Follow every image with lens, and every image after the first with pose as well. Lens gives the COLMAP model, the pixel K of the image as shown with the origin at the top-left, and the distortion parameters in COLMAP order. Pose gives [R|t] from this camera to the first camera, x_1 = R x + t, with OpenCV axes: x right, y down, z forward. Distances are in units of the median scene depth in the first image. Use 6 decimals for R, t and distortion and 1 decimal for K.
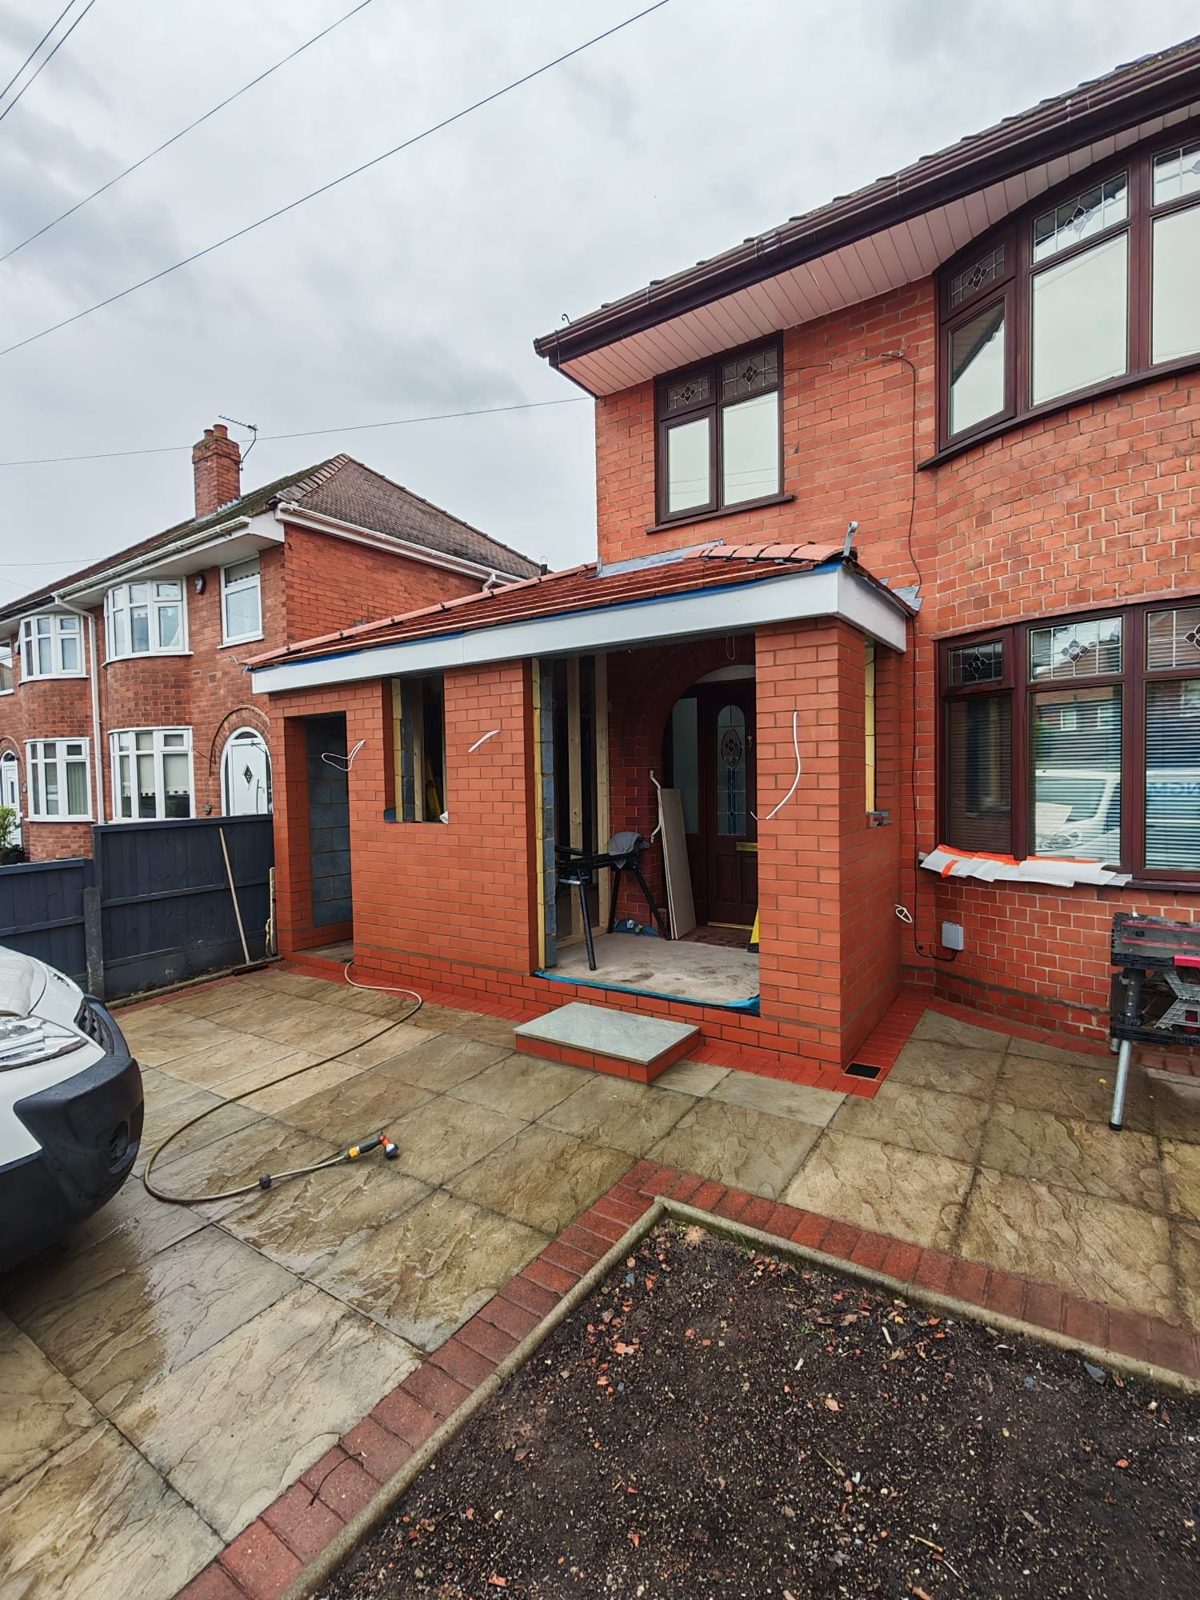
lens RADIAL K [[729.5, 0, 595.4], [0, 729.5, 796.3], [0, 0, 1]] dist [-0.003754, -0.001112]
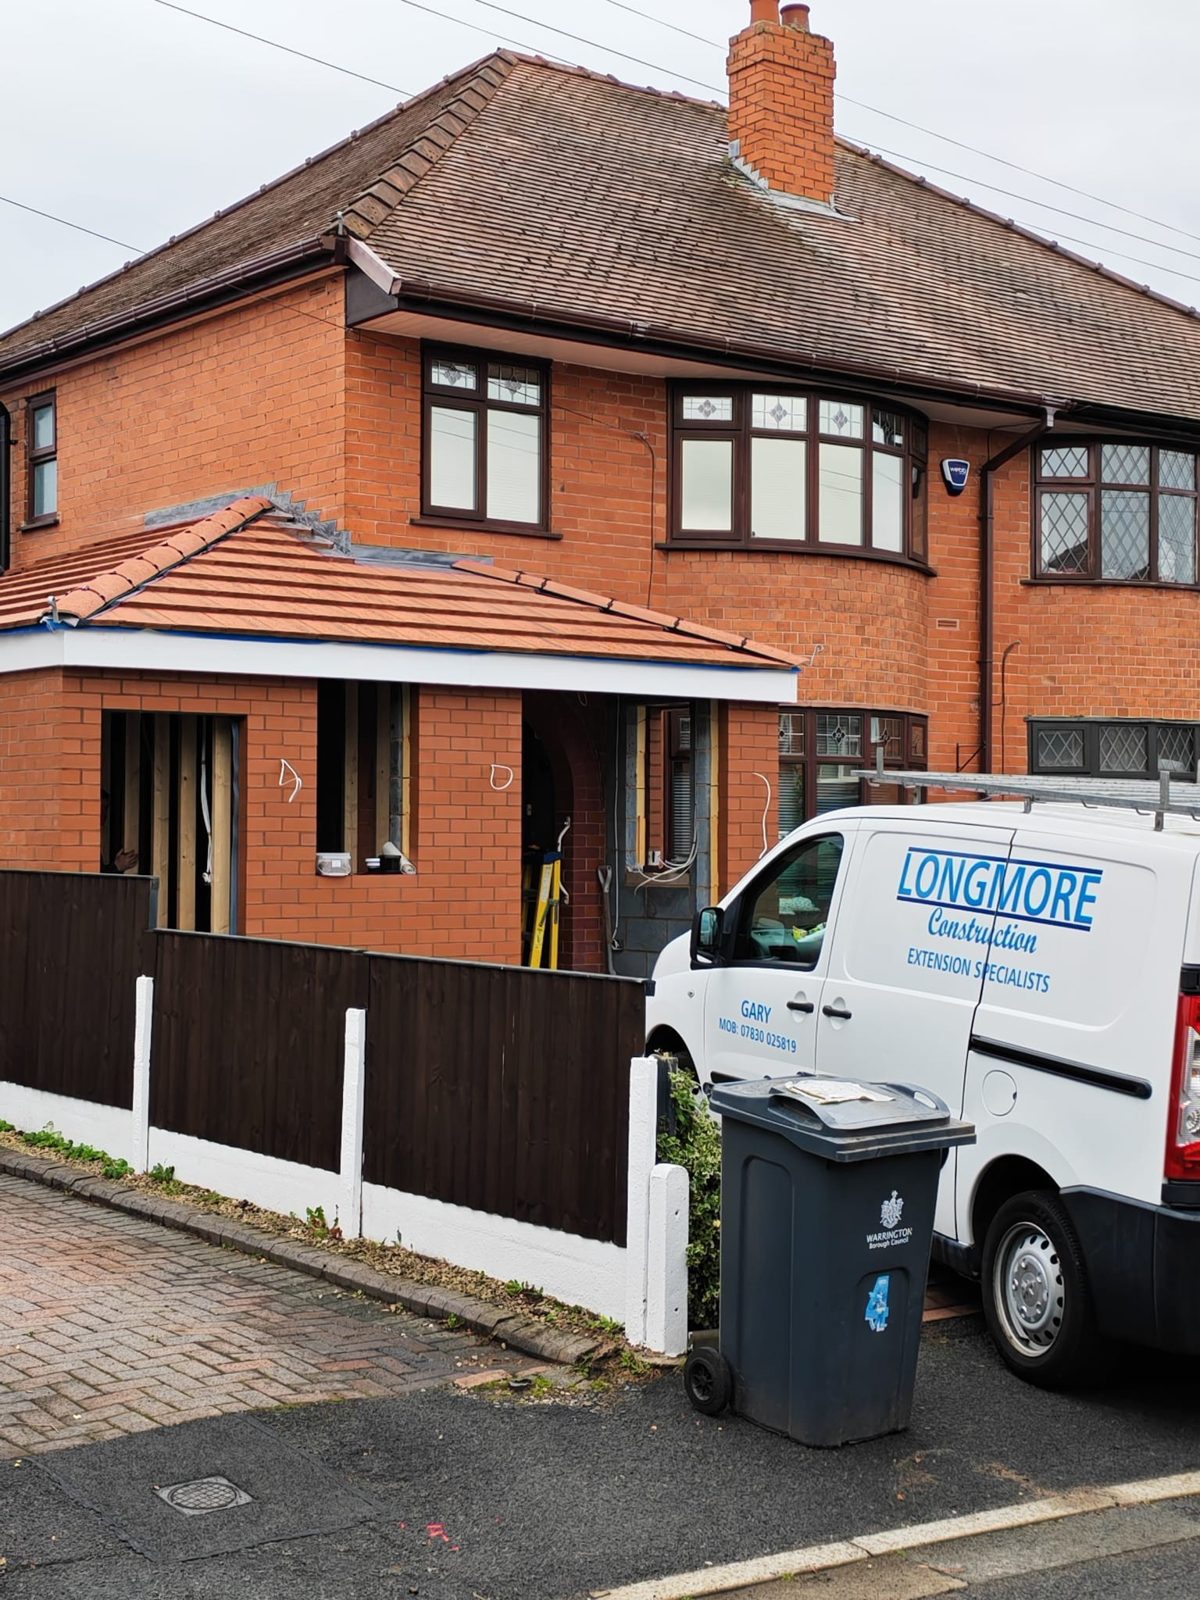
lens RADIAL K [[2236.4, 0, 598.9], [0, 2236.4, 801.4], [0, 0, 1]] dist [0.033392, 0.000000]
pose [[0.315024, 0.033756, 0.948483, -2.405341], [0.020001, 0.998909, -0.042194, 0.063105], [-0.948873, 0.032262, 0.314005, 0.033037]]
